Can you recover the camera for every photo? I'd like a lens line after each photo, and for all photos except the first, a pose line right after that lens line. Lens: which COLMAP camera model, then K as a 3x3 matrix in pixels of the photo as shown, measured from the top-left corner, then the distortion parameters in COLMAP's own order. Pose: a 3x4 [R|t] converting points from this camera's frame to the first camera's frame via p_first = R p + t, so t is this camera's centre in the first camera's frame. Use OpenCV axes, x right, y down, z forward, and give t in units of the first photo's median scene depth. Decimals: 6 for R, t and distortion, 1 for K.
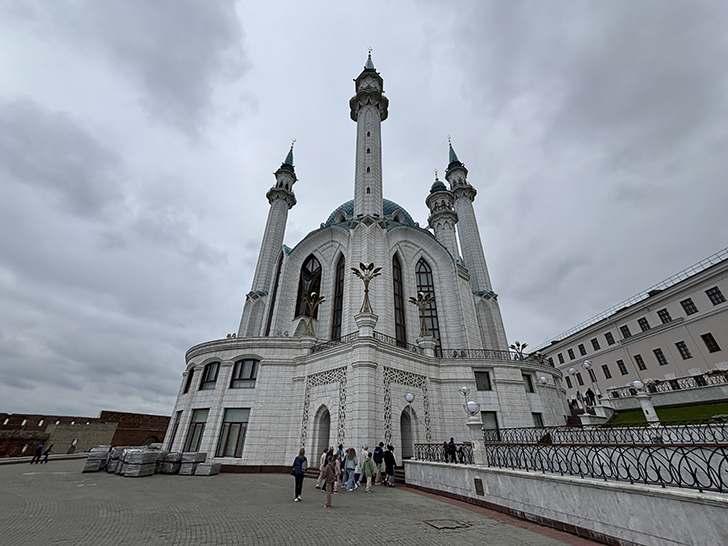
lens RADIAL K [[291.5, 0, 364.0], [0, 291.5, 273.0], [0, 0, 1]] dist [0.001862, 0.000114]
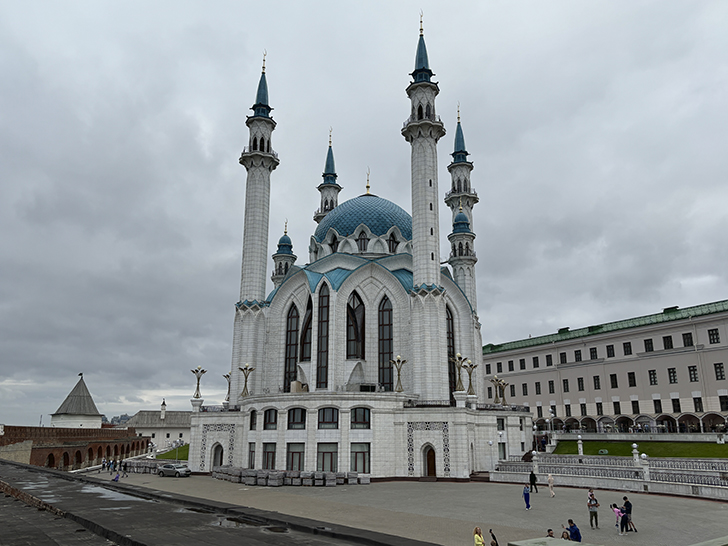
lens RADIAL K [[588.9, 0, 366.0], [0, 588.9, 271.1], [0, 0, 1]] dist [0.123161, -0.206947]
pose [[0.895902, 0.105480, 0.431547, -1.640983], [-0.213424, 0.954154, 0.209857, -0.899024], [-0.389627, -0.280114, 0.877341, -1.254026]]
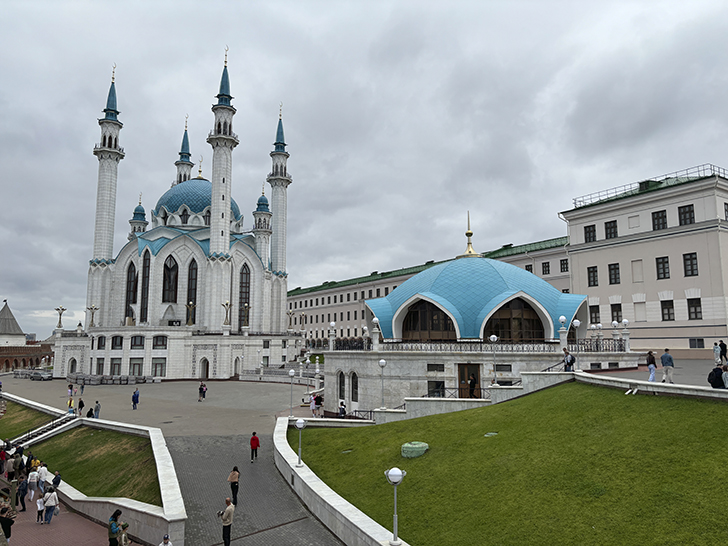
lens RADIAL K [[558.7, 0, 381.3], [0, 558.7, 268.0], [0, 0, 1]] dist [0.005775, 0.001281]
pose [[0.844609, 0.056368, 0.532408, -1.222450], [-0.254731, 0.916979, 0.307020, -1.780098], [-0.470901, -0.394933, 0.788847, -2.703756]]
